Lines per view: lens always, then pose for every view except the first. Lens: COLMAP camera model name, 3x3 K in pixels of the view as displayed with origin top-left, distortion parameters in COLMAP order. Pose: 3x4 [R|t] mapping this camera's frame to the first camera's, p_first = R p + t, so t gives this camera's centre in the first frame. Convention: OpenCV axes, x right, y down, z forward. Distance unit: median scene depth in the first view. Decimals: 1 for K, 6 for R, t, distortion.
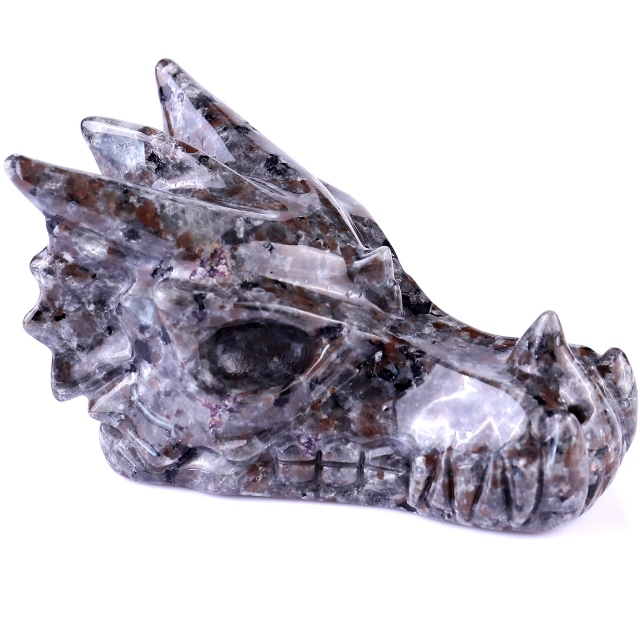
lens RADIAL K [[2671.2, 0, 321.1], [0, 2671.2, 322.1], [0, 0, 1]] dist [0.362802, 0.000000]
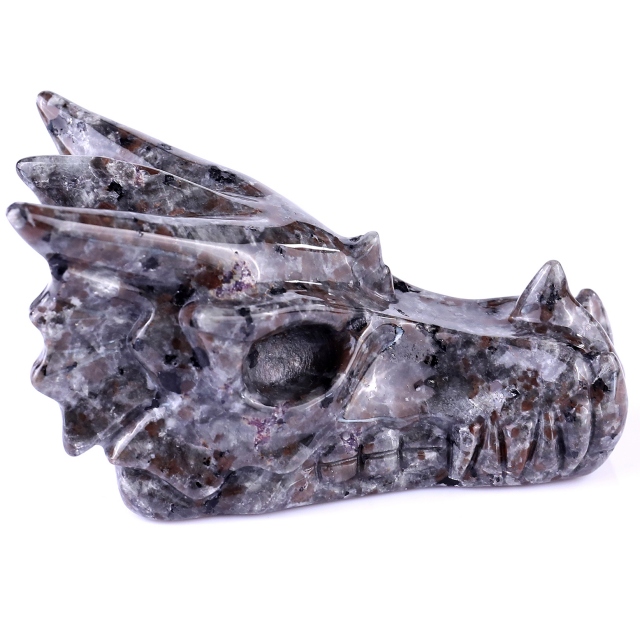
lens RADIAL K [[2671.2, 0, 316.4], [0, 2671.2, 315.0], [0, 0, 1]] dist [0.362802, 0.000000]
pose [[0.891473, -0.188280, 0.412101, -0.410721], [0.198766, 0.979887, 0.017710, -0.019510], [-0.407147, 0.066124, 0.910966, 0.104061]]
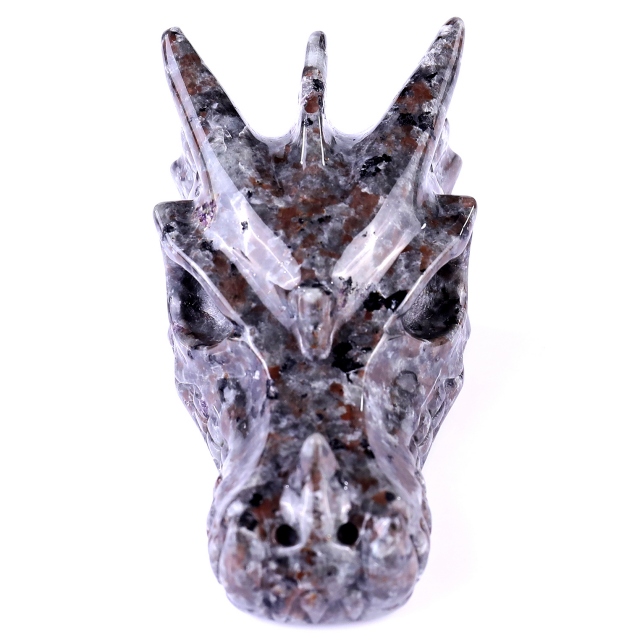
lens RADIAL K [[2671.2, 0, 320.2], [0, 2671.2, 325.0], [0, 0, 1]] dist [0.362802, 0.000000]
pose [[0.449519, 0.567960, -0.689459, 0.719216], [-0.362544, 0.821409, 0.440284, -0.457103], [0.816391, 0.052043, 0.575150, 0.427437]]
